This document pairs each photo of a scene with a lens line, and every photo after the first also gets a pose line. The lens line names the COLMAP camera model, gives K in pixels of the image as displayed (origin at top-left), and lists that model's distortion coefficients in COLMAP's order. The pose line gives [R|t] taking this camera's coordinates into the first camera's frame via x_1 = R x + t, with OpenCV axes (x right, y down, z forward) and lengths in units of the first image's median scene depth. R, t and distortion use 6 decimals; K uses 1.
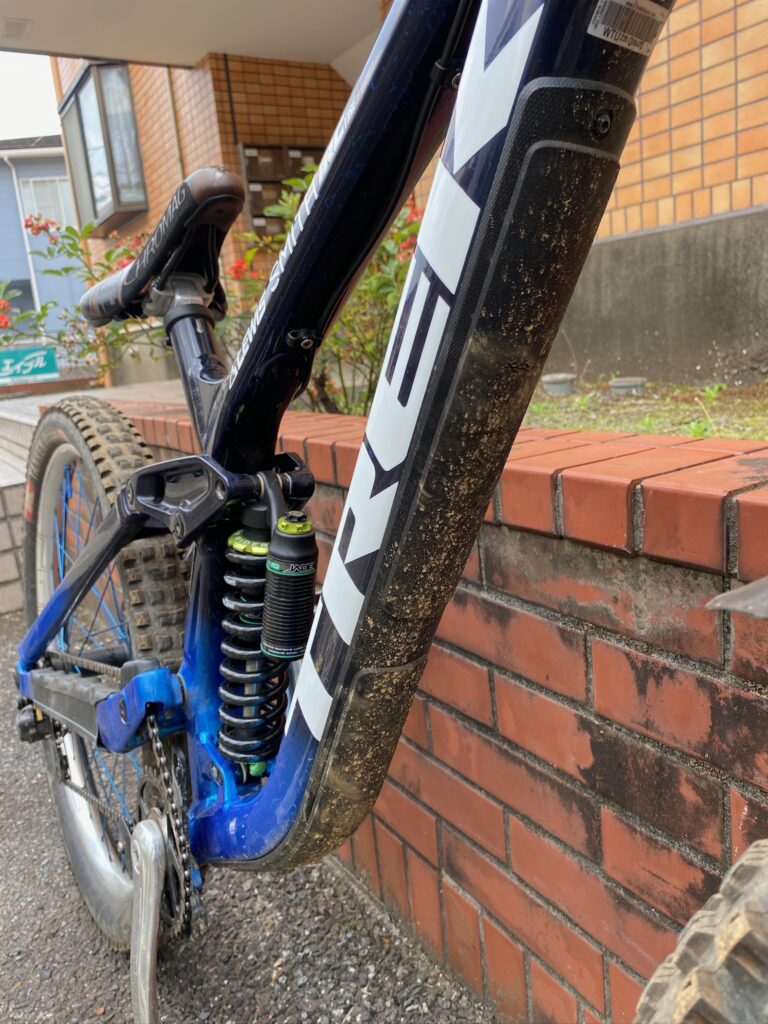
lens RADIAL K [[775.6, 0, 386.0], [0, 775.6, 499.1], [0, 0, 1]] dist [0.023460, -0.020168]
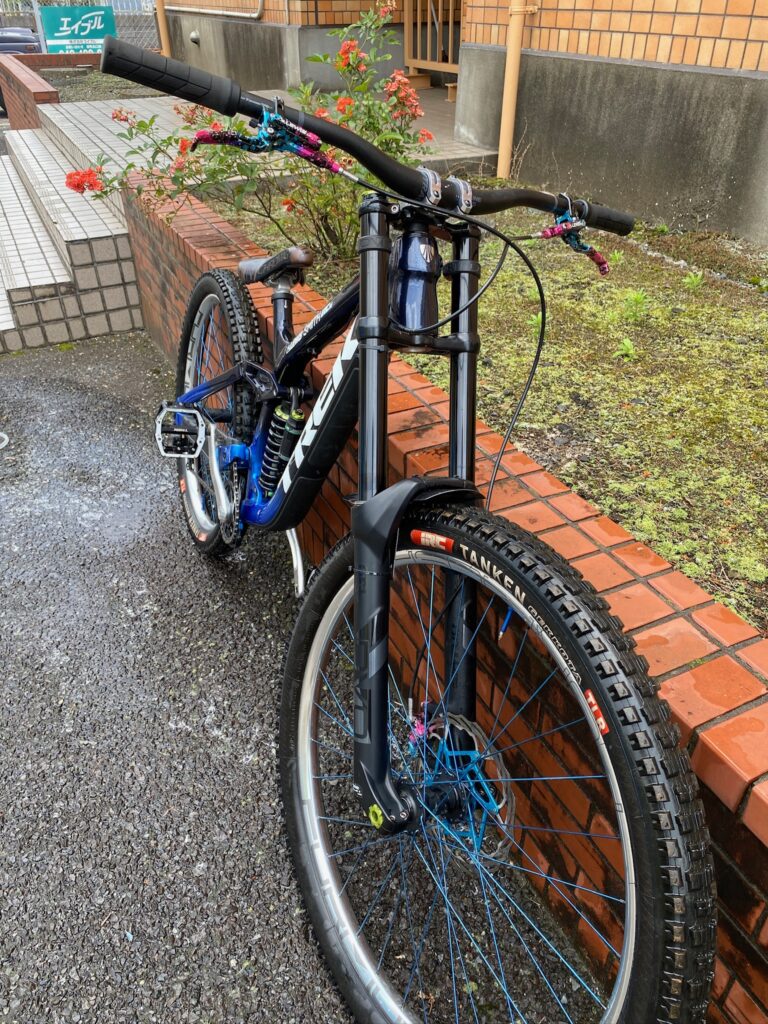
lens RADIAL K [[775.6, 0, 389.8], [0, 775.6, 512.8], [0, 0, 1]] dist [0.023460, -0.020168]
pose [[0.989896, 0.139586, -0.024913, 0.256681], [-0.119440, 0.915567, 0.384020, -0.572365], [0.076414, -0.377165, 0.922989, -1.220421]]
